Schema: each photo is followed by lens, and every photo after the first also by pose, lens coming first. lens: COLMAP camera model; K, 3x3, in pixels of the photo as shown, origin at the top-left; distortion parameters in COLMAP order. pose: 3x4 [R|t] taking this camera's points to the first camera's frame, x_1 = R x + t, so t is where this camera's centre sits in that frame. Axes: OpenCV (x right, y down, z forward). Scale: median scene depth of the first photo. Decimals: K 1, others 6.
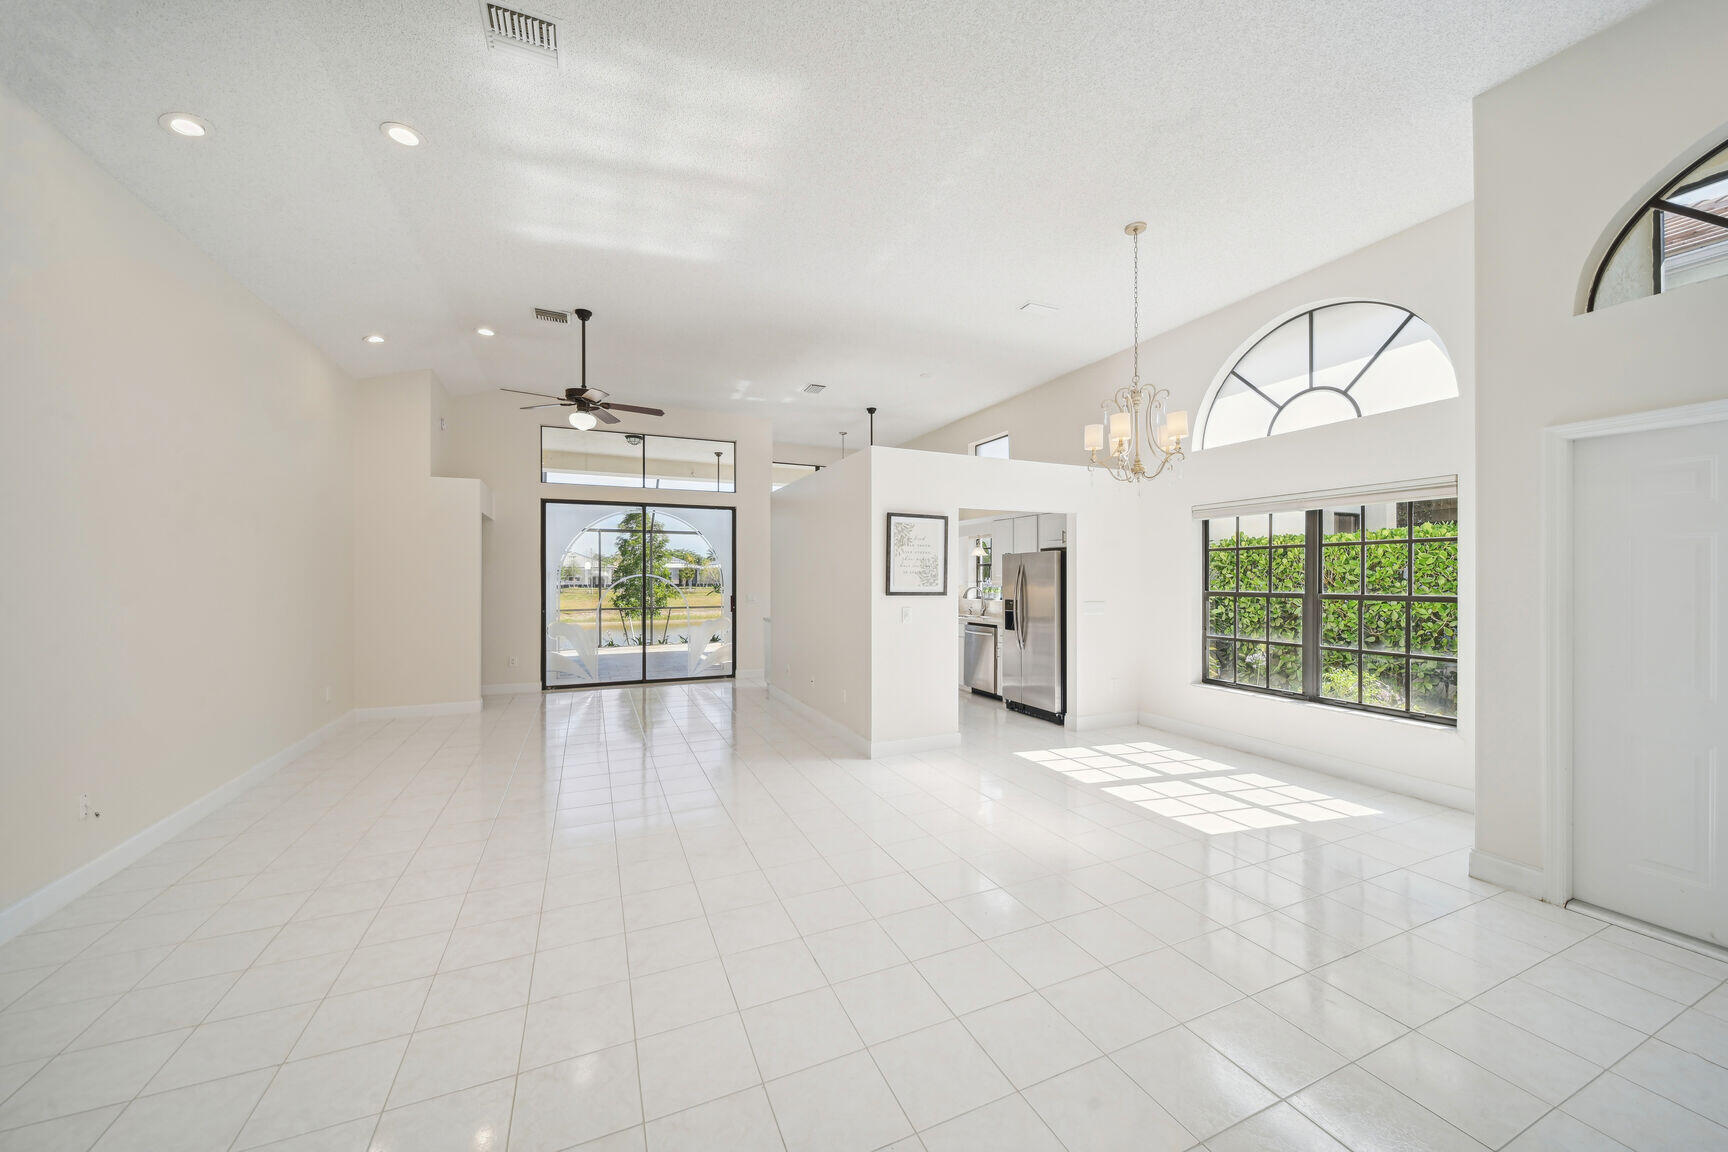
lens RADIAL K [[630.1, 0, 875.9], [0, 630.1, 576.2], [0, 0, 1]] dist [-0.001213, -0.000118]
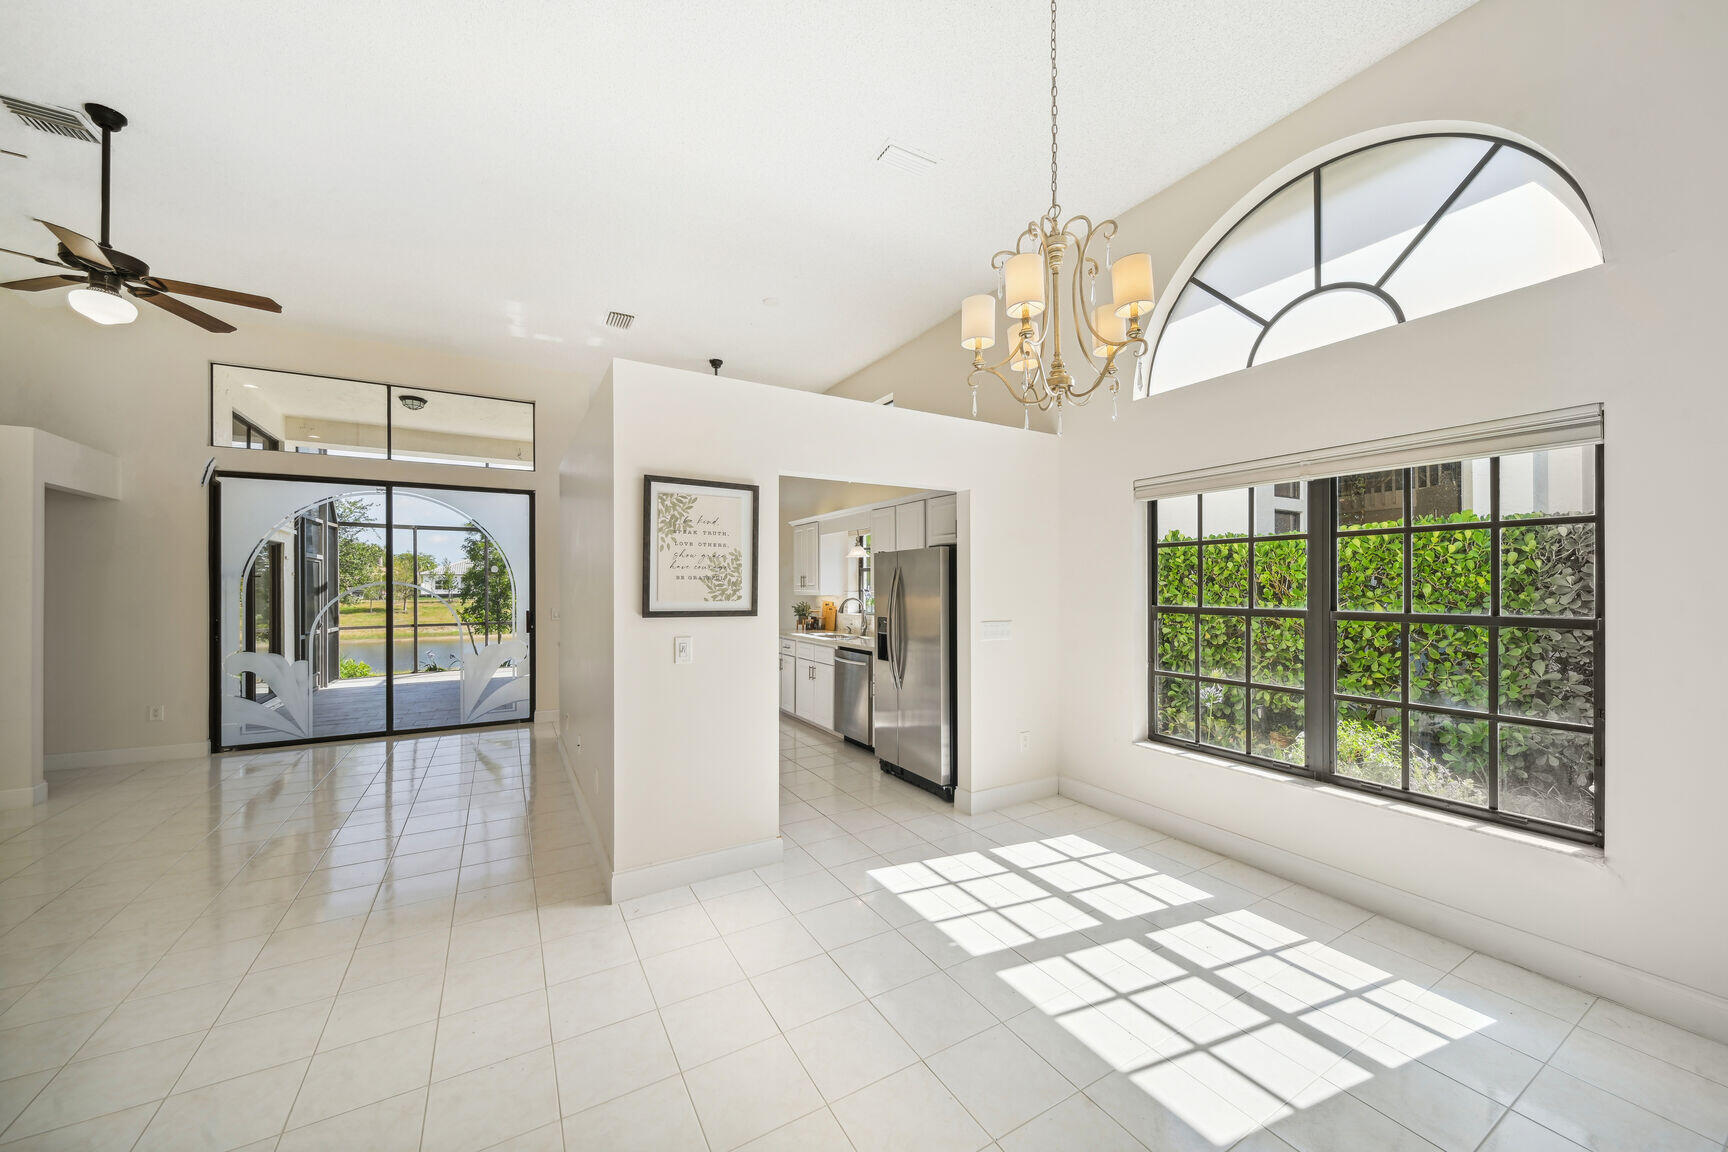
lens RADIAL K [[630.1, 0, 875.9], [0, 630.1, 576.2], [0, 0, 1]] dist [-0.001213, -0.000118]
pose [[0.993278, 0.000329, 0.115755, 0.151633], [0.001125, 0.999921, -0.012499, 0.000006], [-0.115750, 0.012546, 0.993199, 0.370568]]
